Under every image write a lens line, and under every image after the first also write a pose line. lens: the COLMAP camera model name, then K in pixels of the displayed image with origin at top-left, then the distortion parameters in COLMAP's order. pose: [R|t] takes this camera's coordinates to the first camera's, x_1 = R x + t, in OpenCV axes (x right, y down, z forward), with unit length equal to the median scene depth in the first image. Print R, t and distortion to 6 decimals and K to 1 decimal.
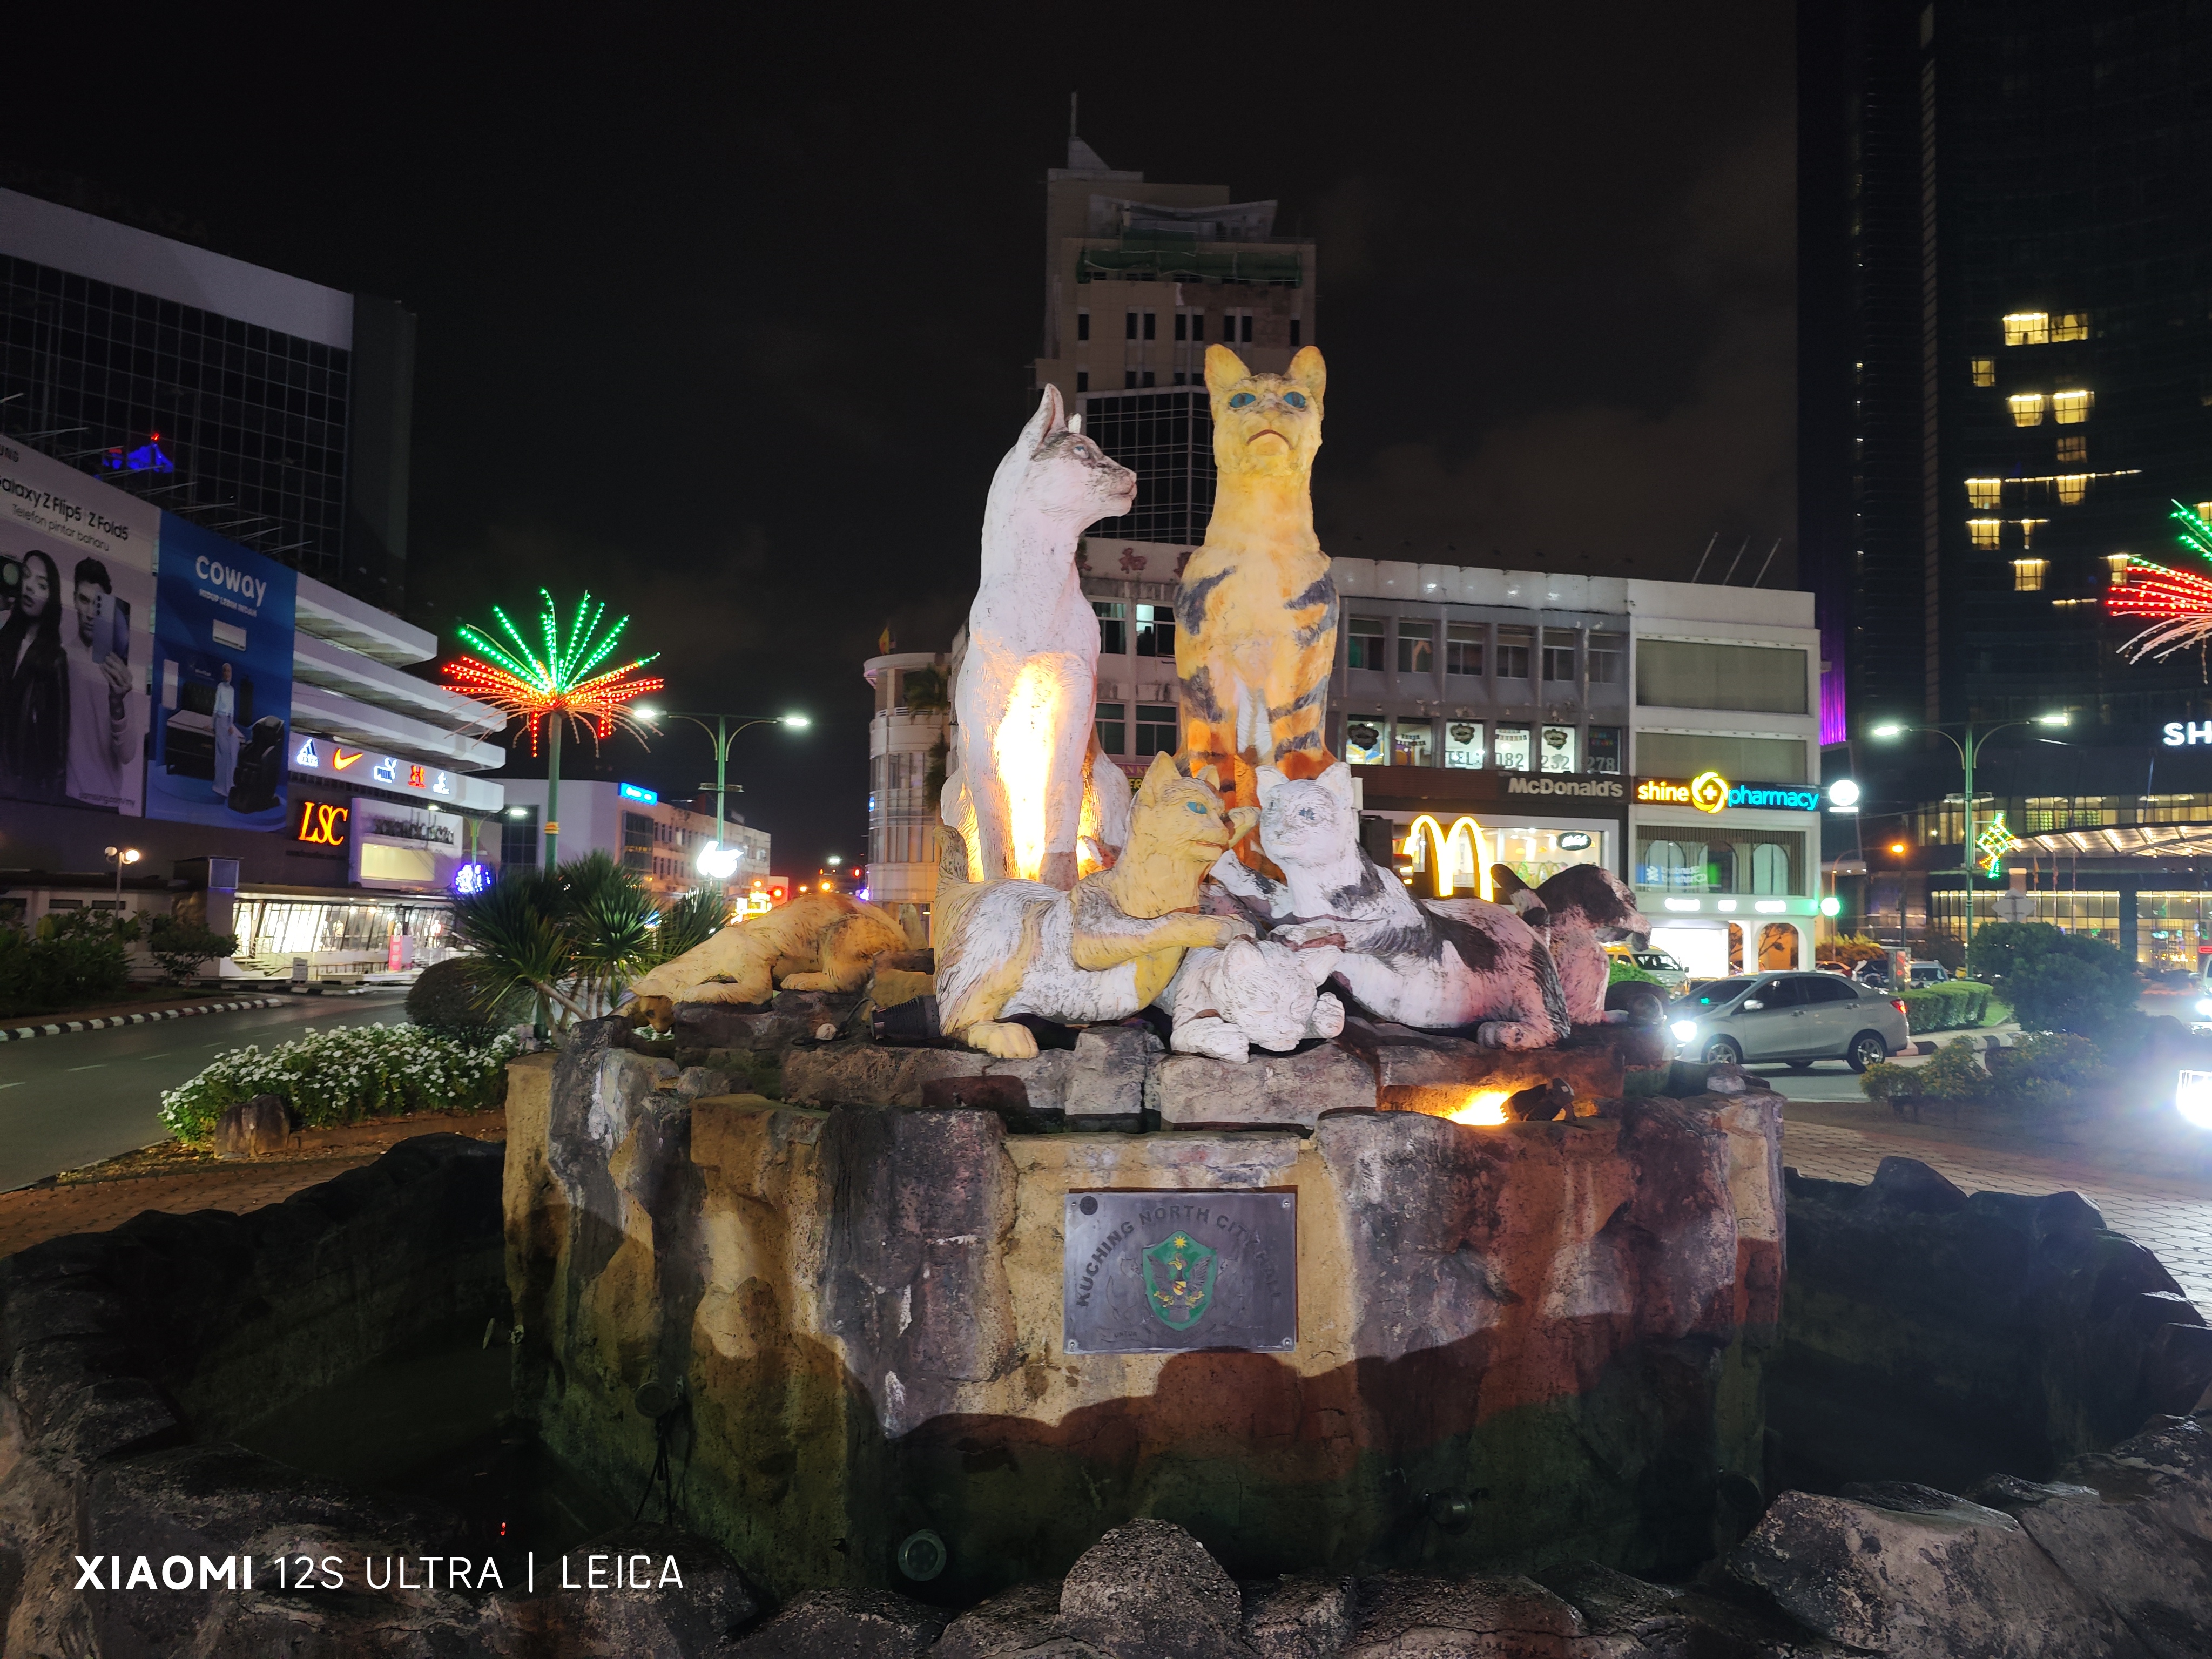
lens RADIAL K [[1468.5, 0, 1106.0], [0, 1468.5, 829.5], [0, 0, 1]] dist [0.005498, -0.003139]
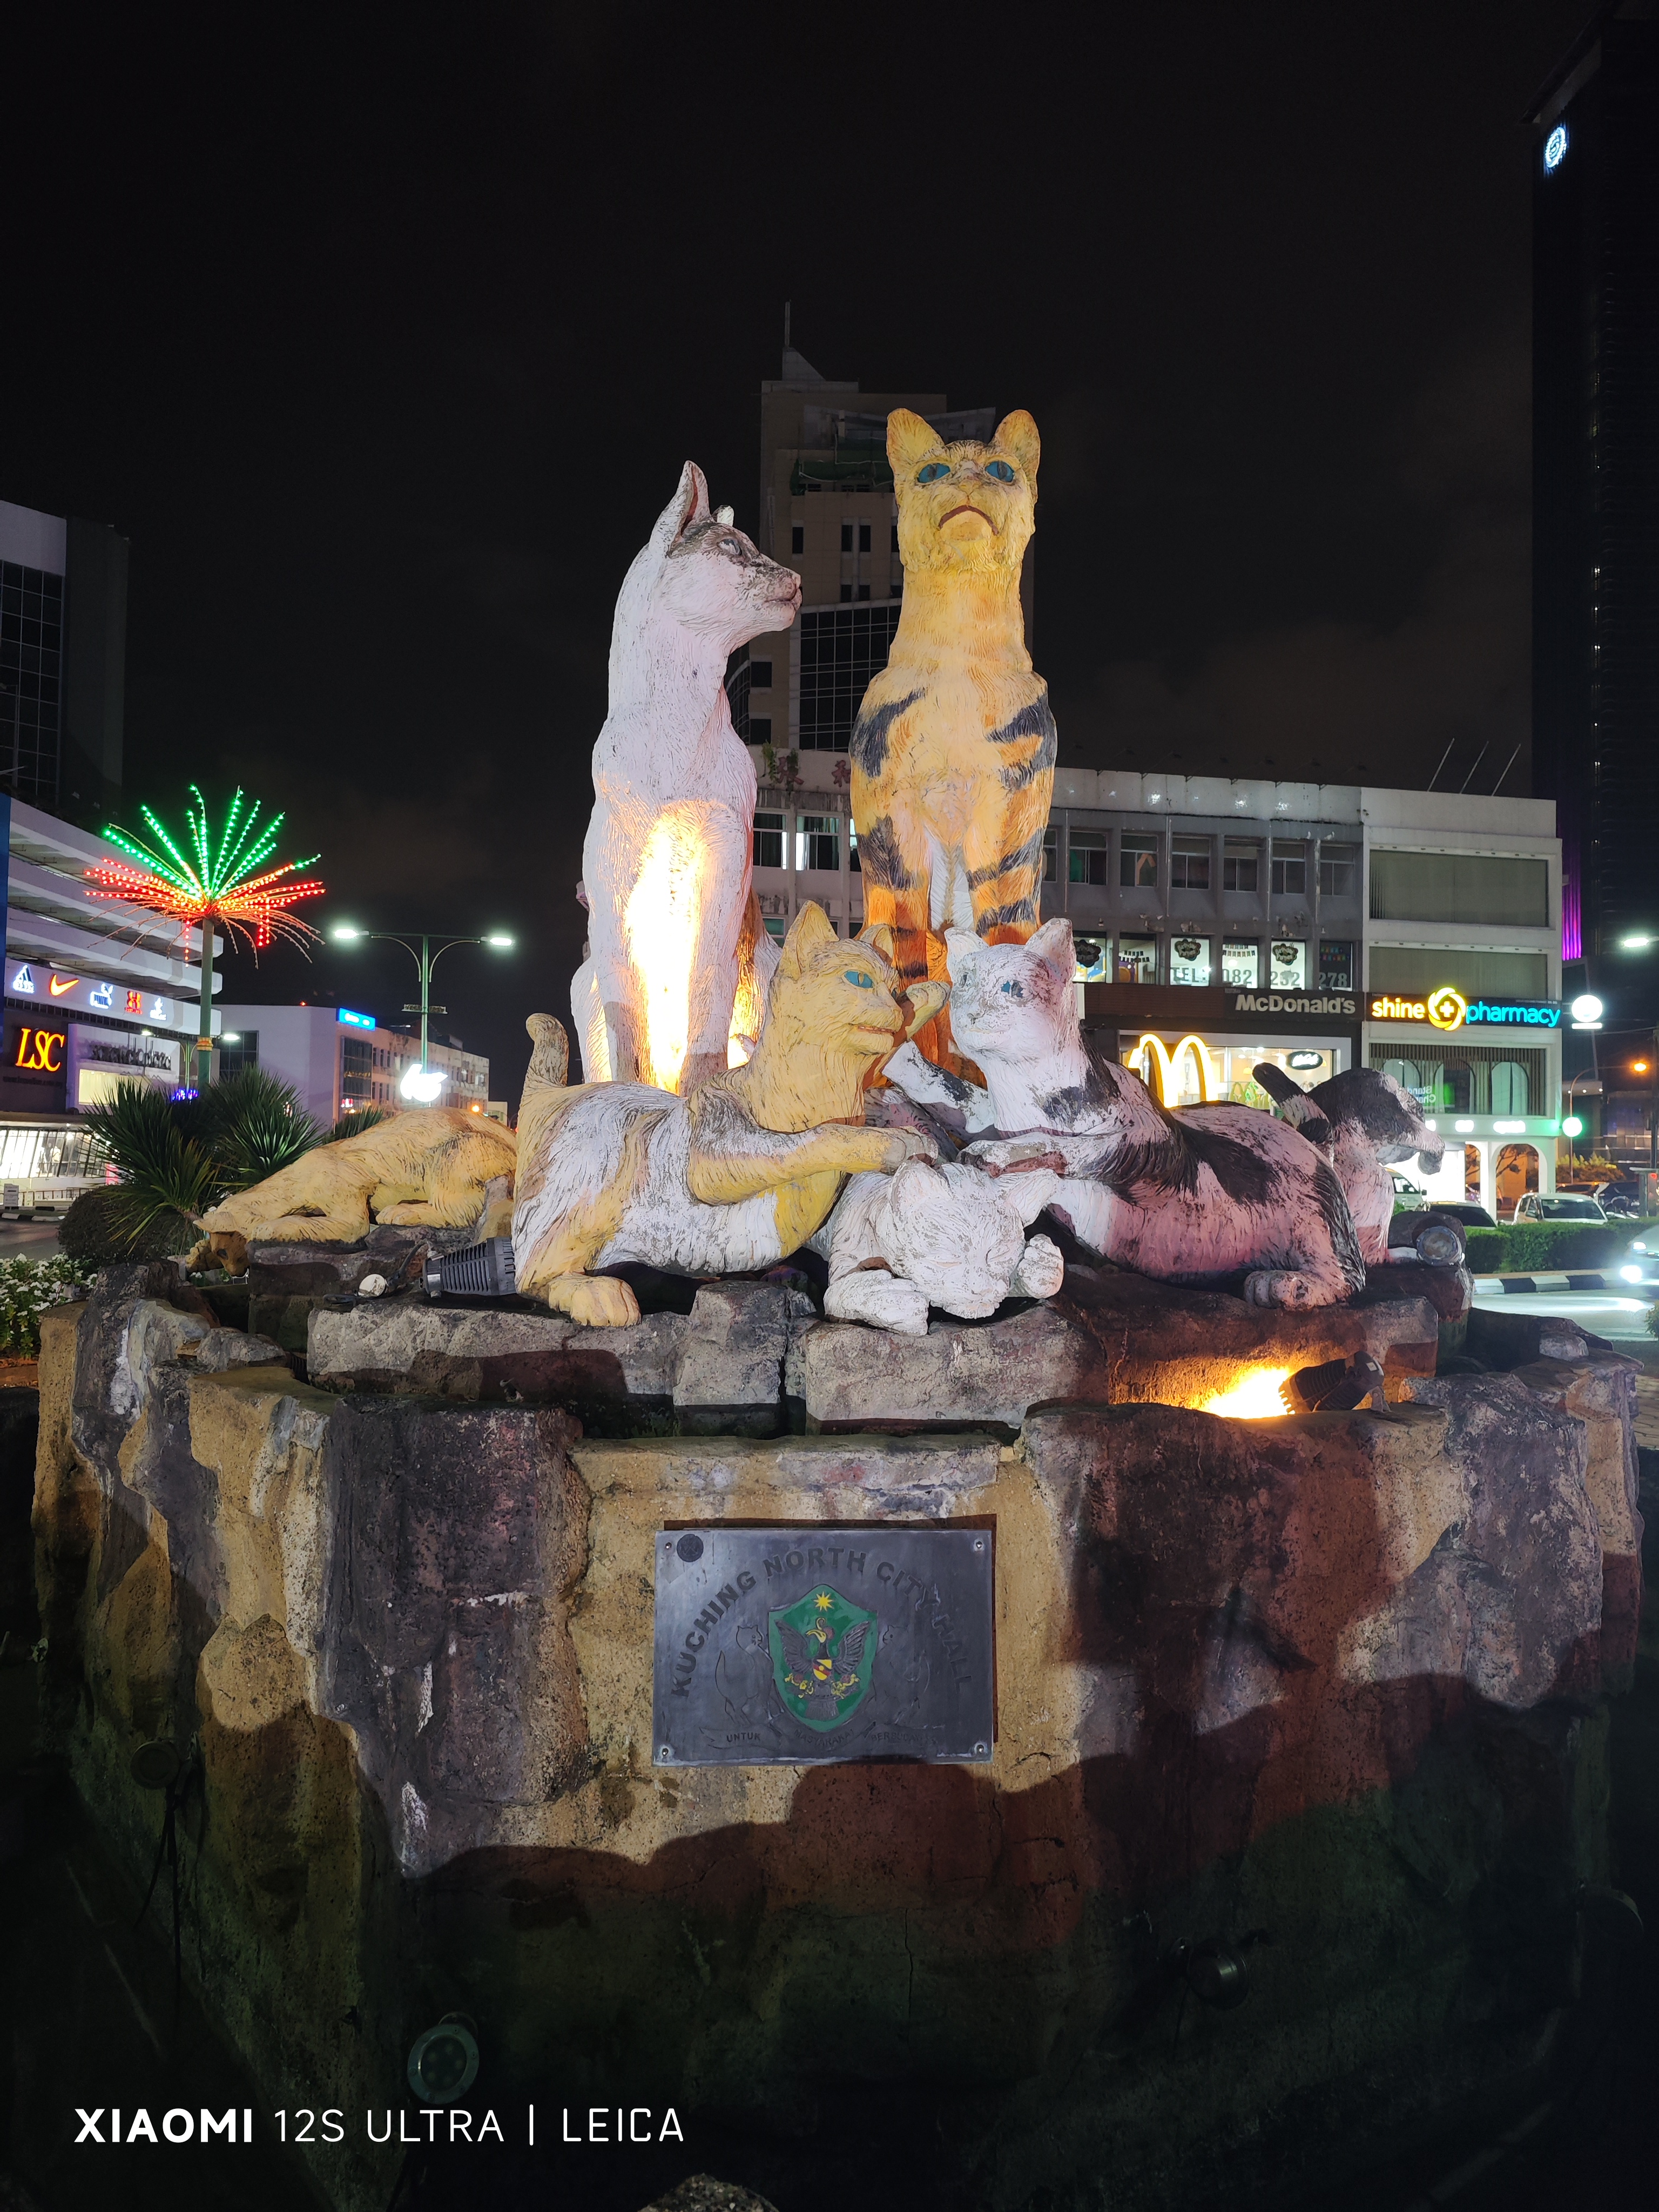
lens RADIAL K [[1468.5, 0, 786.7], [0, 1468.5, 1085.2], [0, 0, 1]] dist [0.005498, -0.003139]
pose [[0.999639, -0.004279, -0.026509, 0.035452], [0.004850, 0.999756, 0.021543, 0.016831], [0.026411, -0.021664, 0.999416, 0.215176]]
